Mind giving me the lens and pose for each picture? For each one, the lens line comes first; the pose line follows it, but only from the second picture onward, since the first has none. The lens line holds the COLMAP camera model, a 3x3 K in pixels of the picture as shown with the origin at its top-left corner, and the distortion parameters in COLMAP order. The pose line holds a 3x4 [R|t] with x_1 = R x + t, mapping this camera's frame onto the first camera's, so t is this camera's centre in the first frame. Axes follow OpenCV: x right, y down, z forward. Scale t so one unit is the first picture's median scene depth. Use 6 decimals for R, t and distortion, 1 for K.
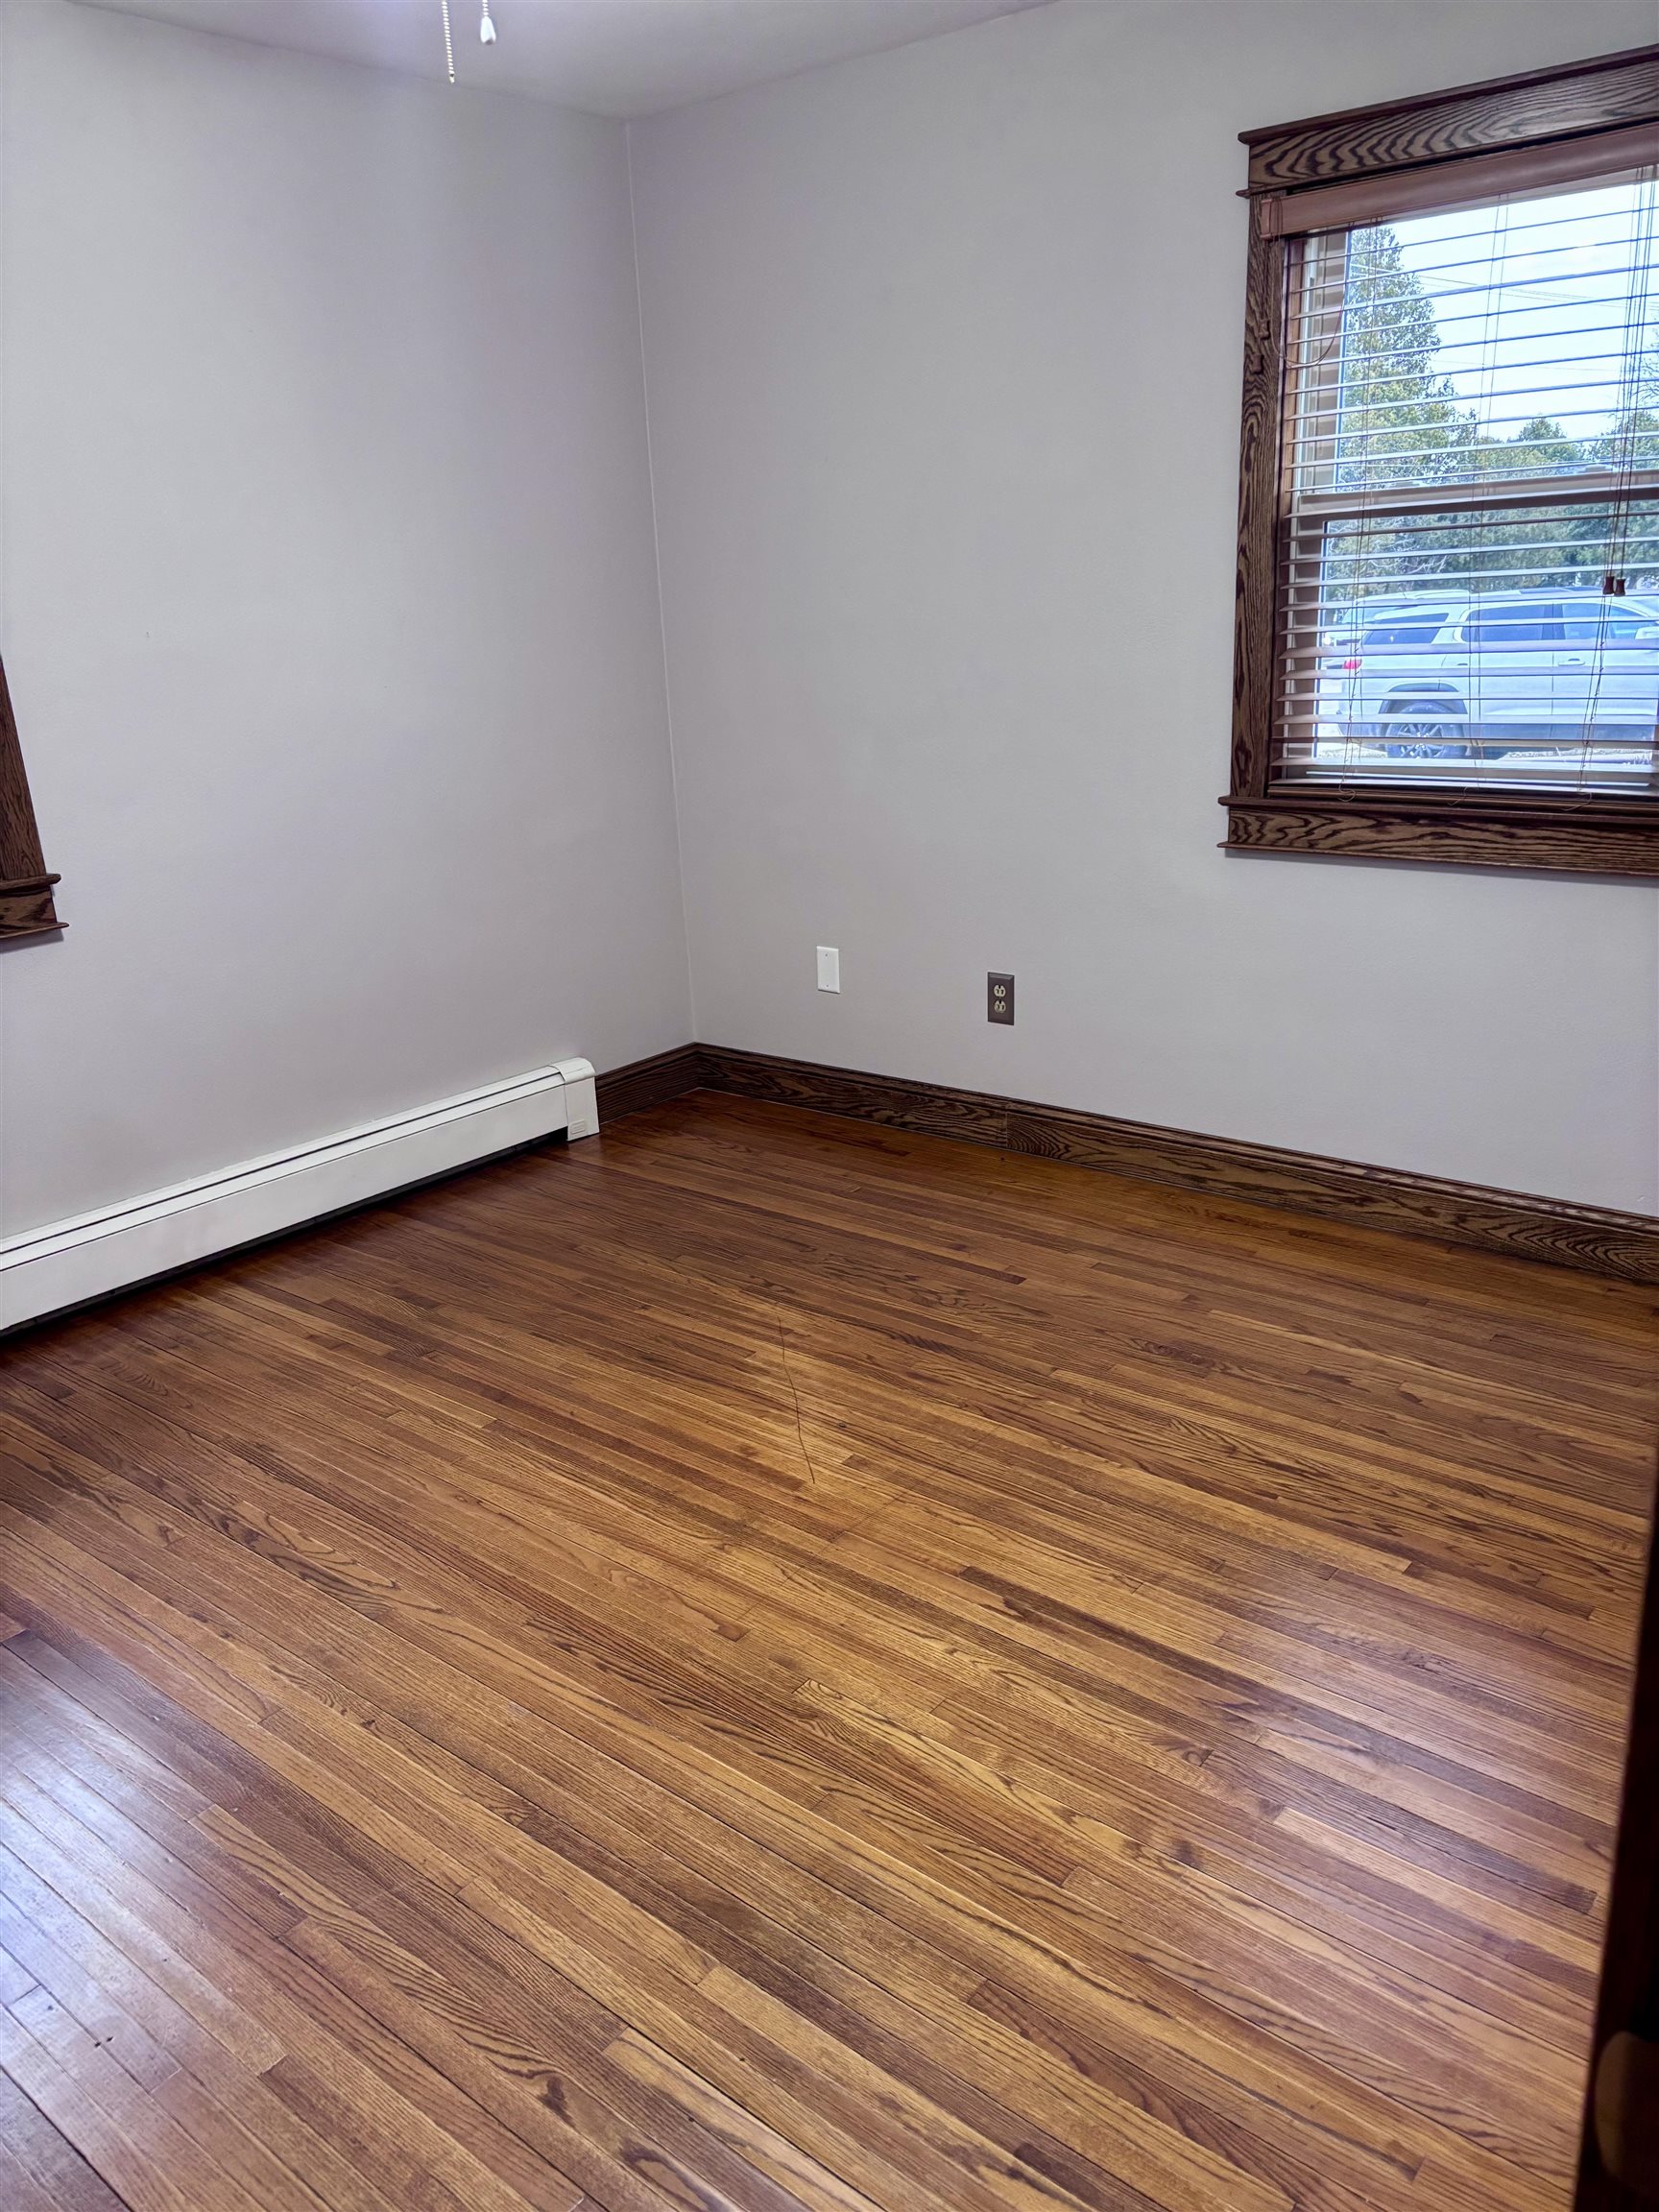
lens RADIAL K [[1668.0, 0, 821.7], [0, 1668.0, 1107.9], [0, 0, 1]] dist [0.052637, -0.050201]
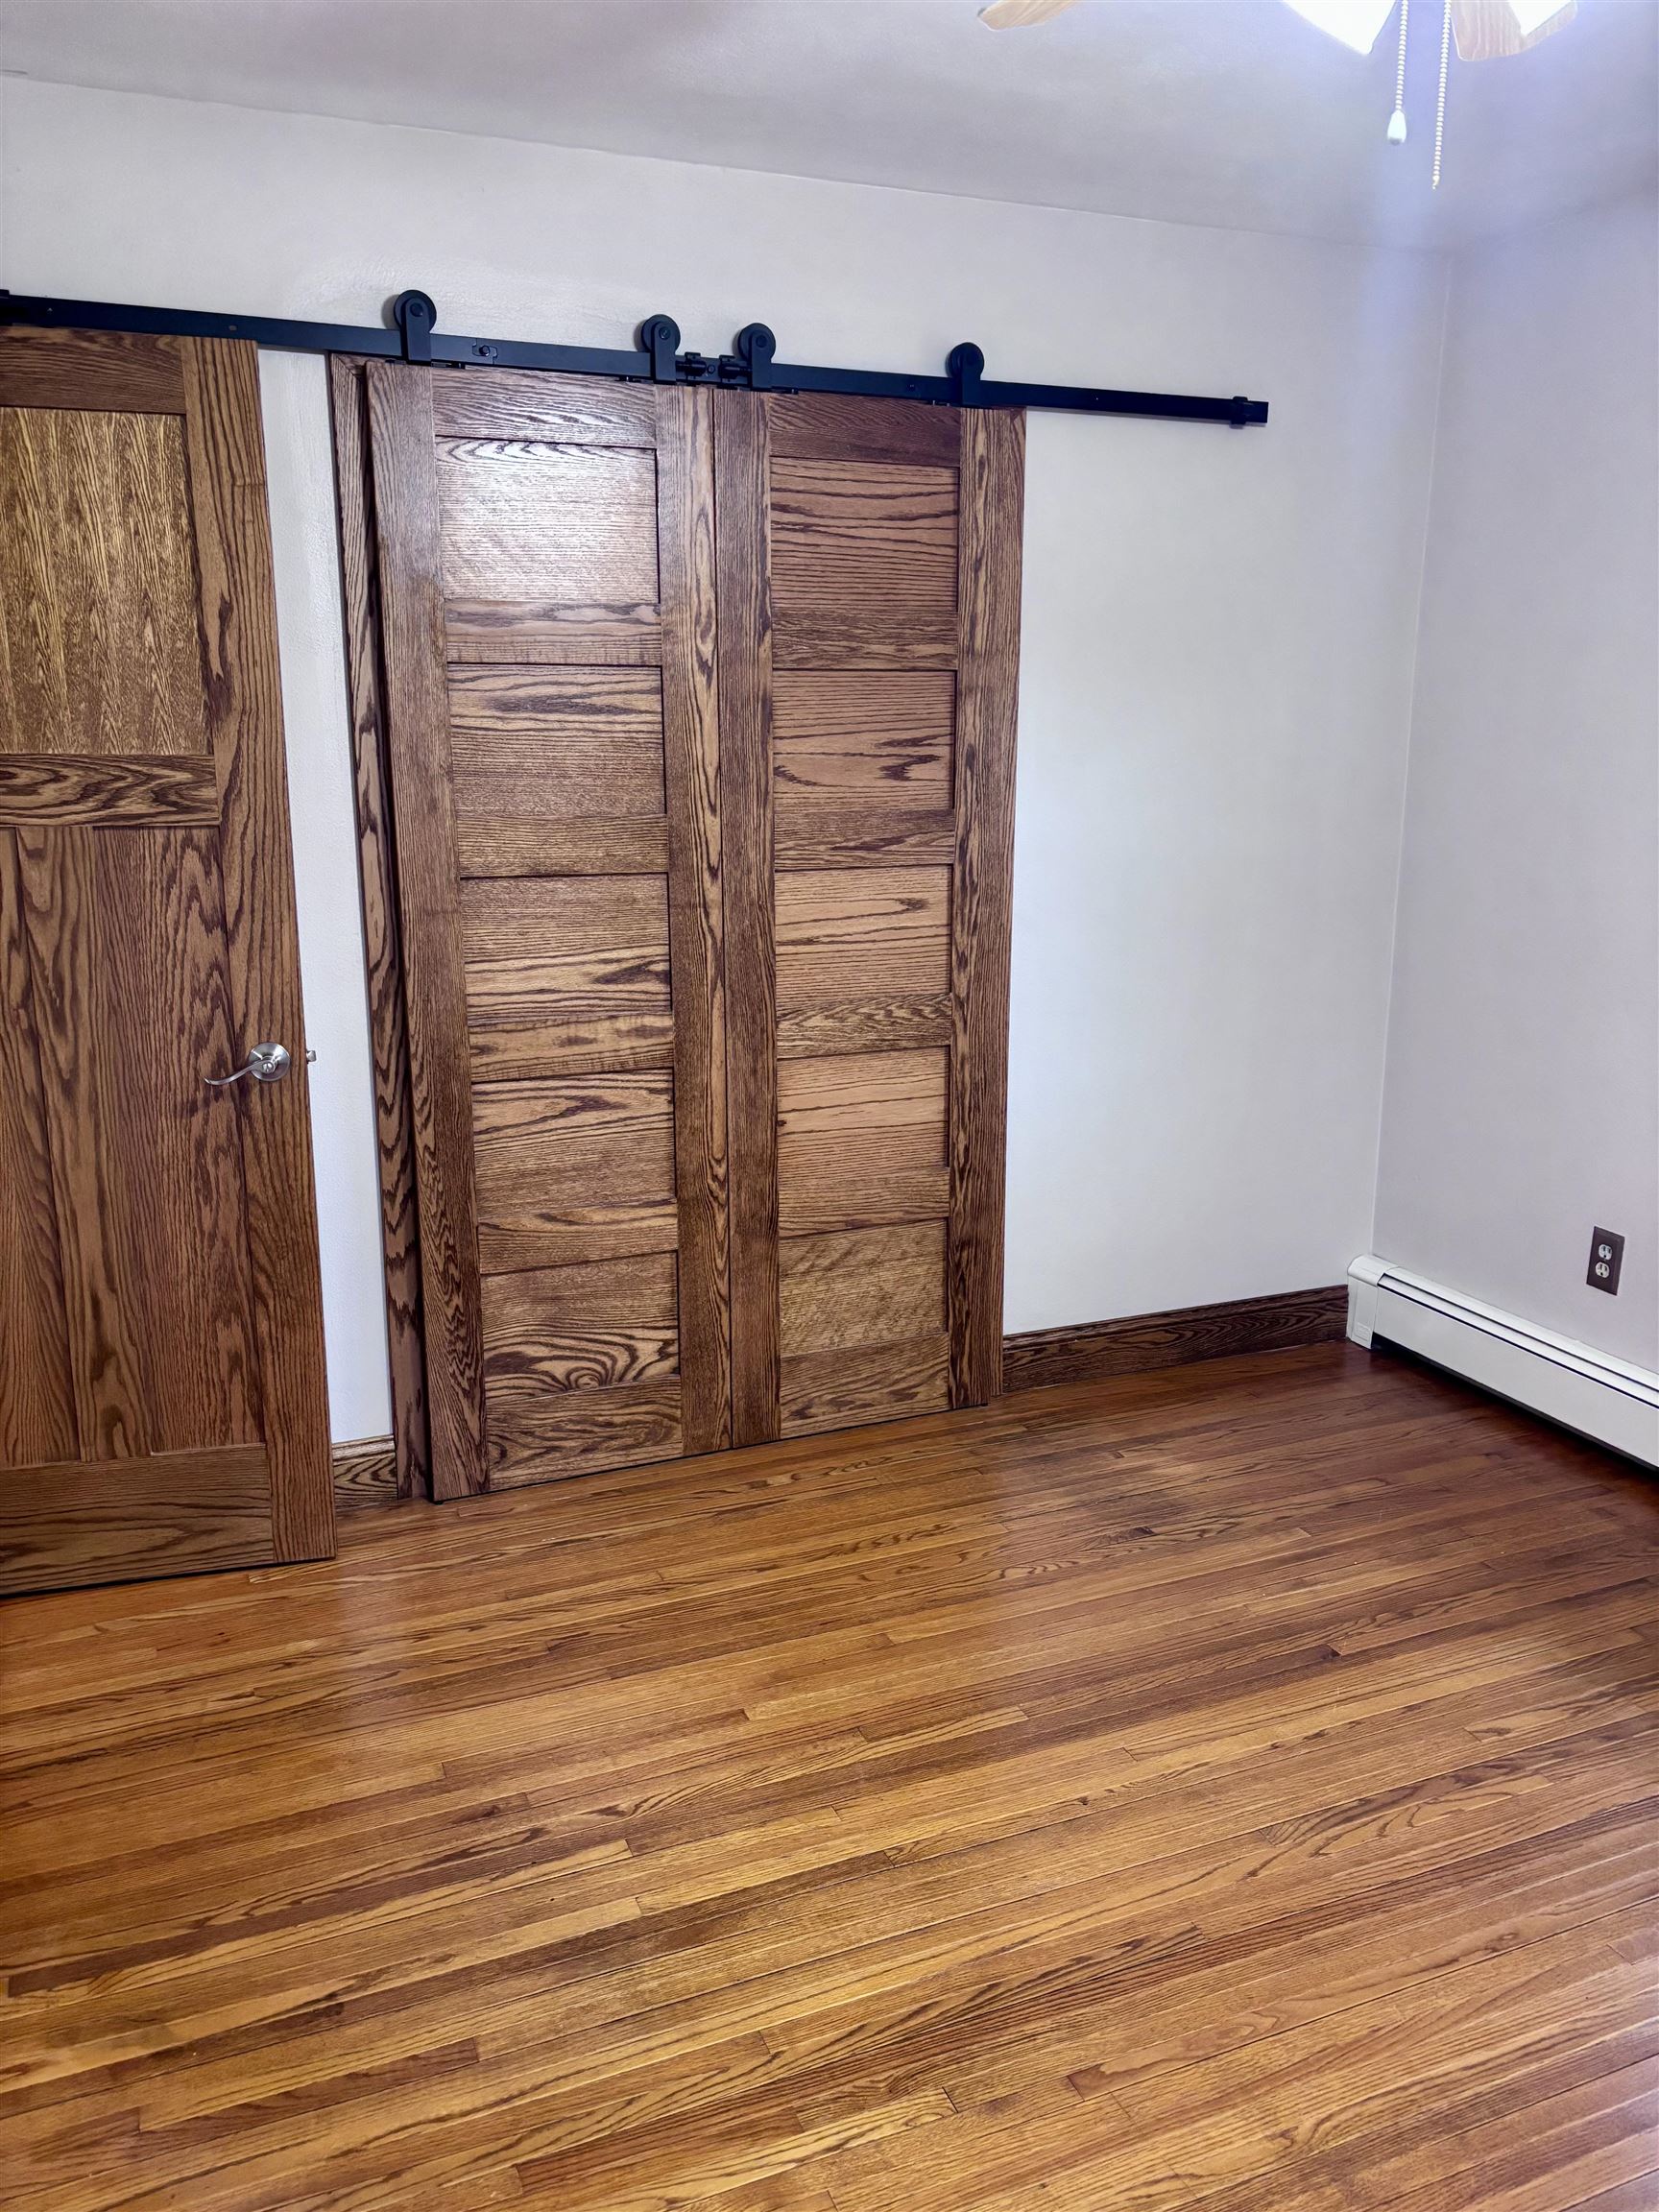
lens RADIAL K [[1668.0, 0, 821.7], [0, 1668.0, 1107.9], [0, 0, 1]] dist [0.052637, -0.050201]
pose [[-0.472620, 0.240414, -0.847839, 0.713936], [-0.242300, 0.889541, 0.387307, -0.470285], [0.847302, 0.388481, -0.362163, 1.244042]]
